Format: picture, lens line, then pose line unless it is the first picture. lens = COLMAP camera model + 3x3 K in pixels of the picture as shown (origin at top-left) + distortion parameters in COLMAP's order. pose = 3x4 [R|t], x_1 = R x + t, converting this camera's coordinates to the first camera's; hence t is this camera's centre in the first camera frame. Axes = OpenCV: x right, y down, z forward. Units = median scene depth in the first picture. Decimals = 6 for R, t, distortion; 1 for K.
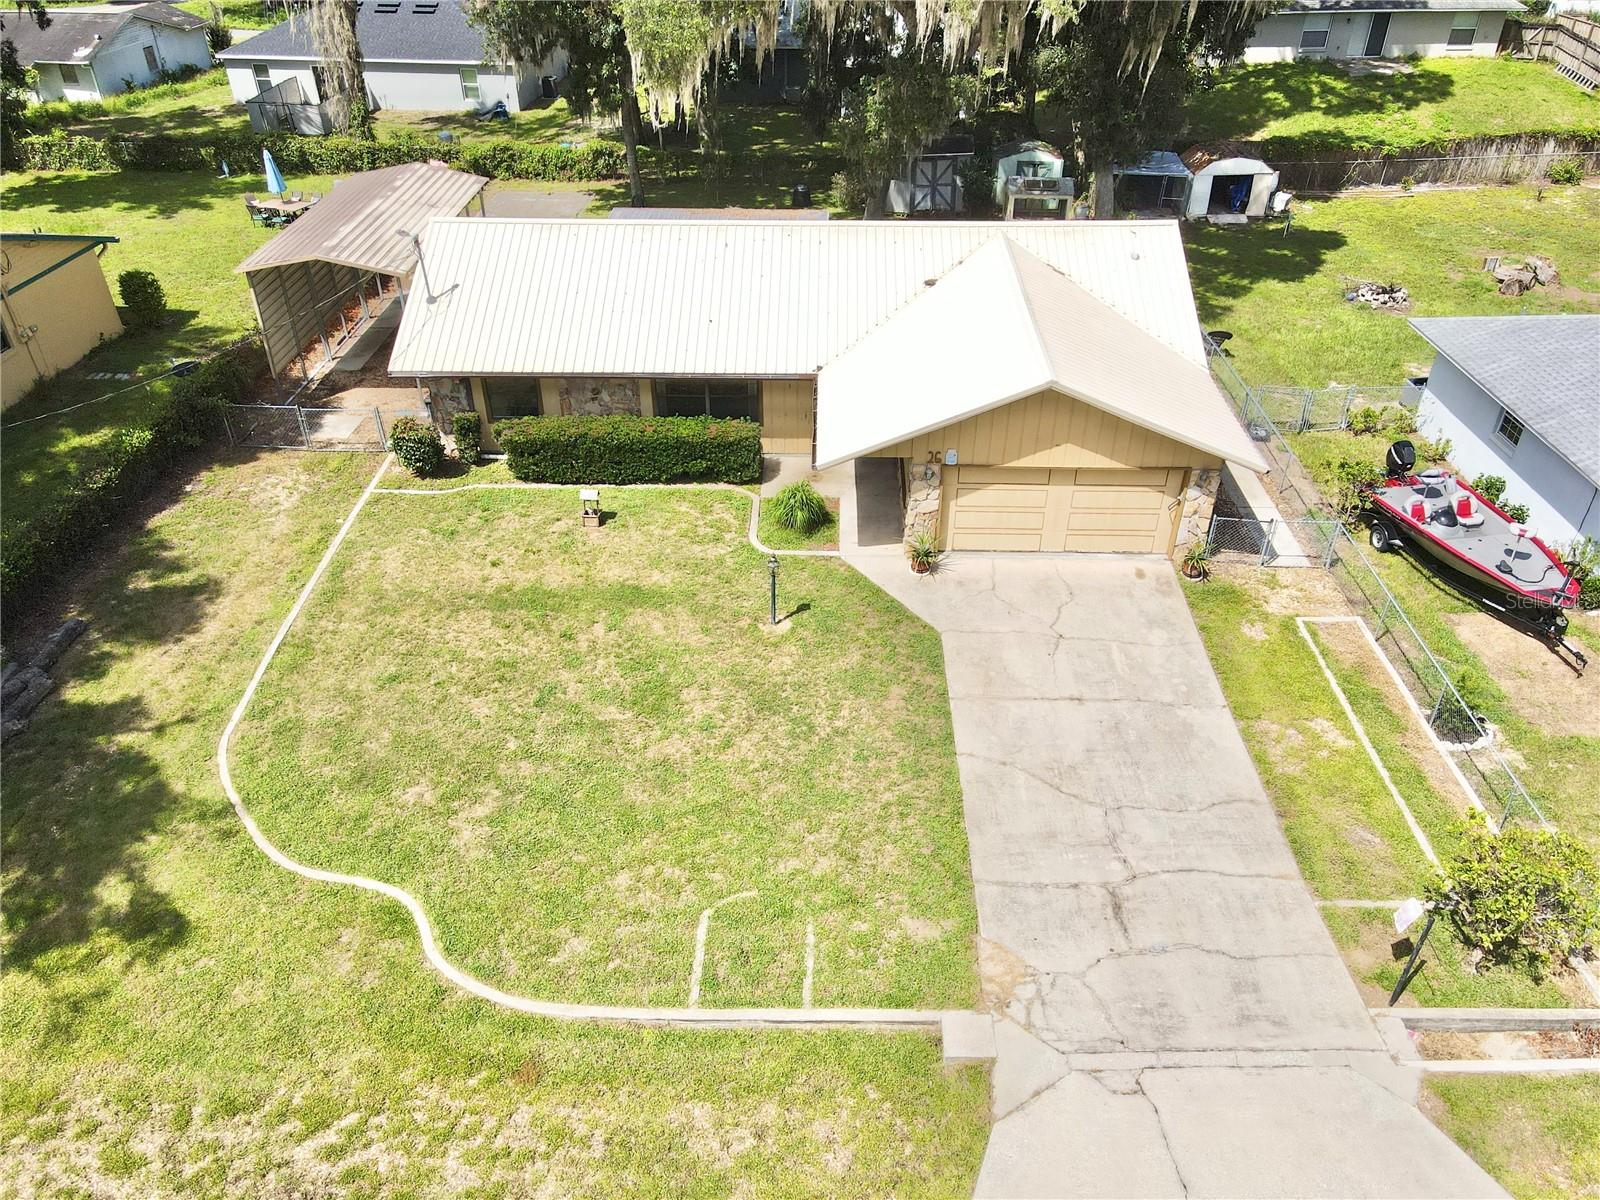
lens RADIAL K [[1166.0, 0, 805.8], [0, 1166.0, 601.7], [0, 0, 1]] dist [0.011502, 0.015229]
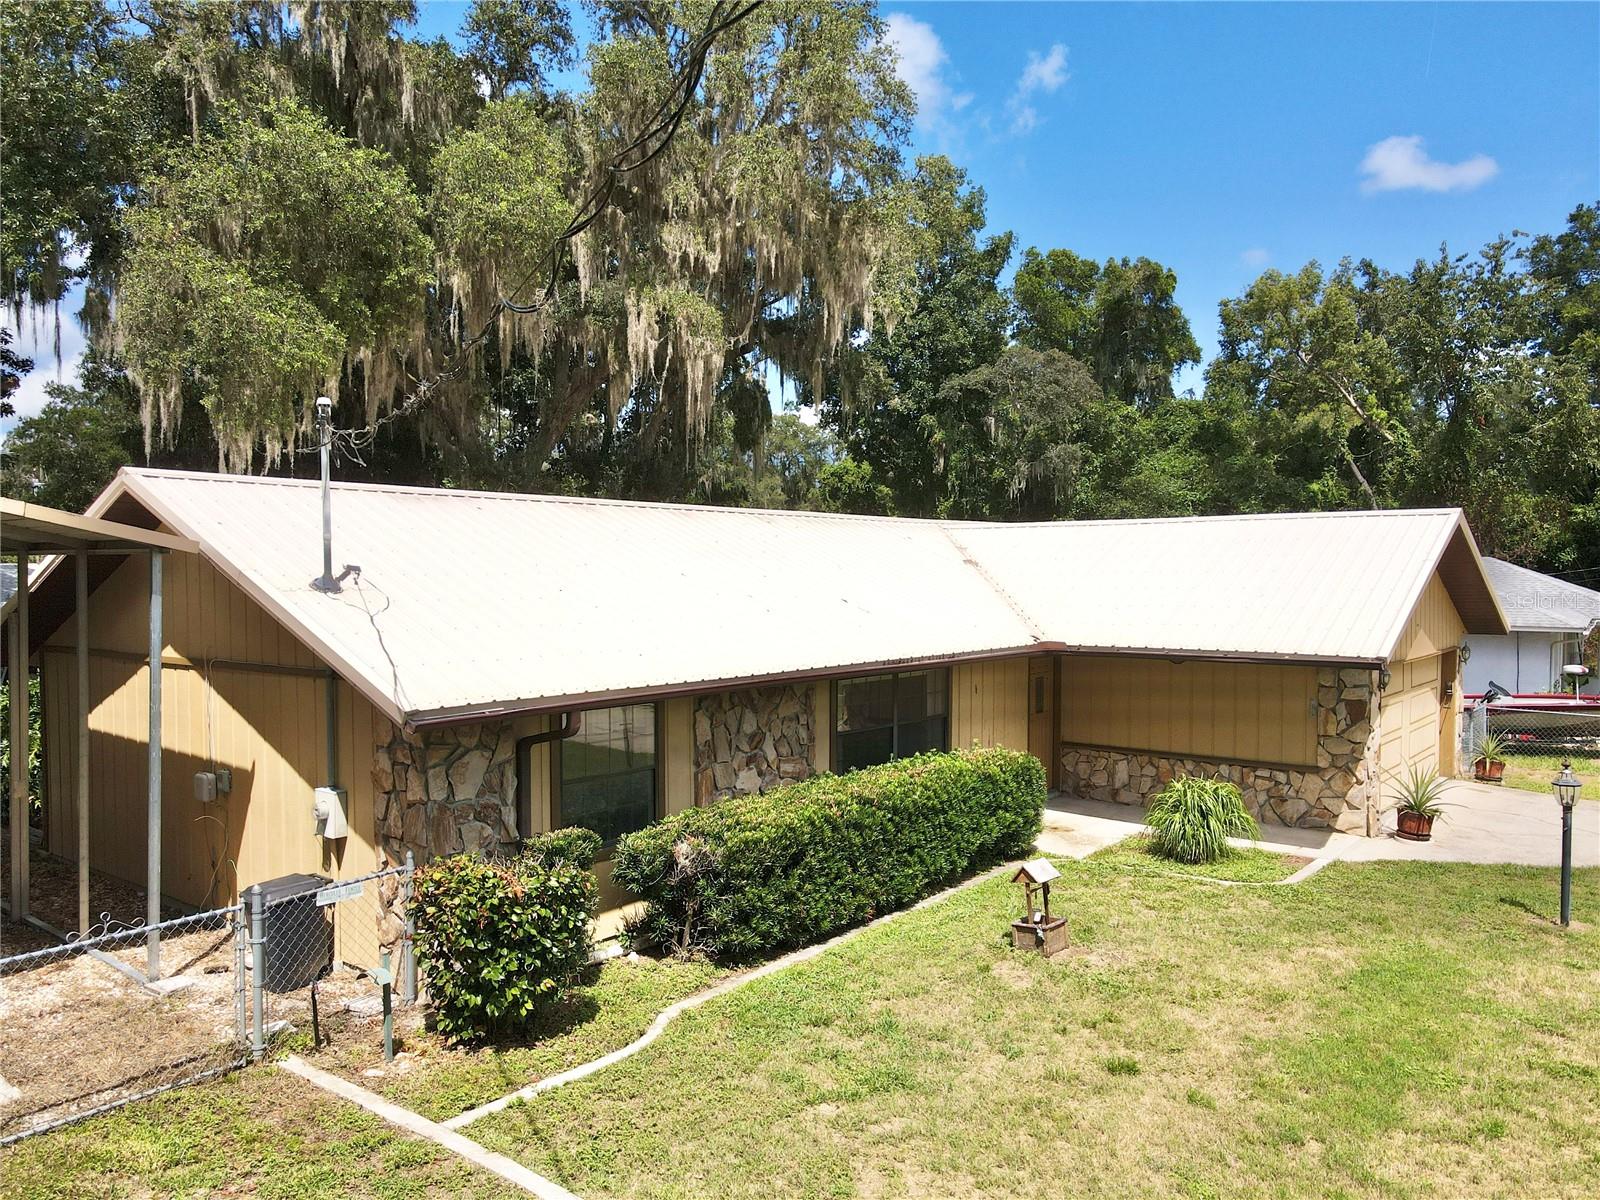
lens RADIAL K [[1166.0, 0, 803.5], [0, 1166.0, 606.4], [0, 0, 1]] dist [0.011502, 0.015229]
pose [[0.607639, -0.022933, 0.793882, -0.611038], [0.461673, 0.823552, -0.329576, -0.076643], [-0.646245, 0.566777, 0.511010, 0.850142]]
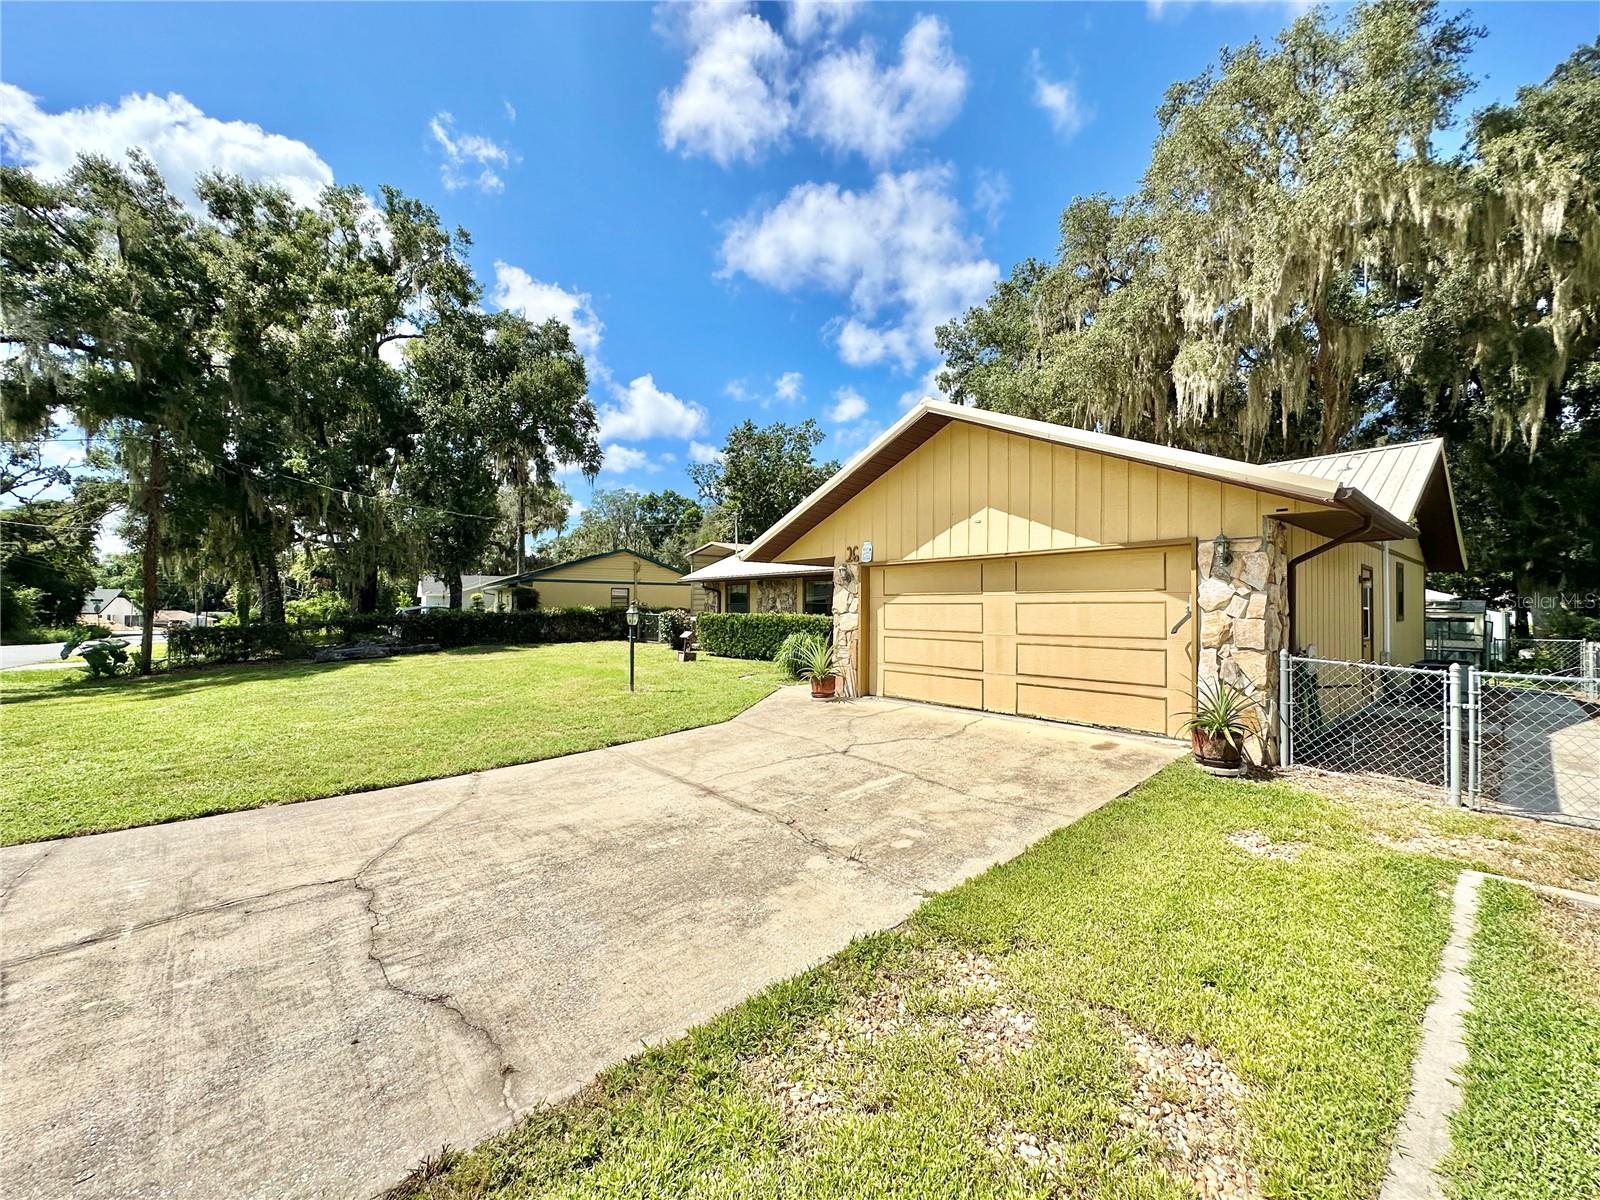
lens RADIAL K [[636.0, 0, 802.4], [0, 636.0, 597.5], [0, 0, 1]] dist [-0.003560, 0.000651]
pose [[0.668615, -0.009446, -0.743548, 0.420499], [-0.435875, 0.805150, -0.402177, 0.098879], [0.602467, 0.592996, 0.534218, 0.749719]]
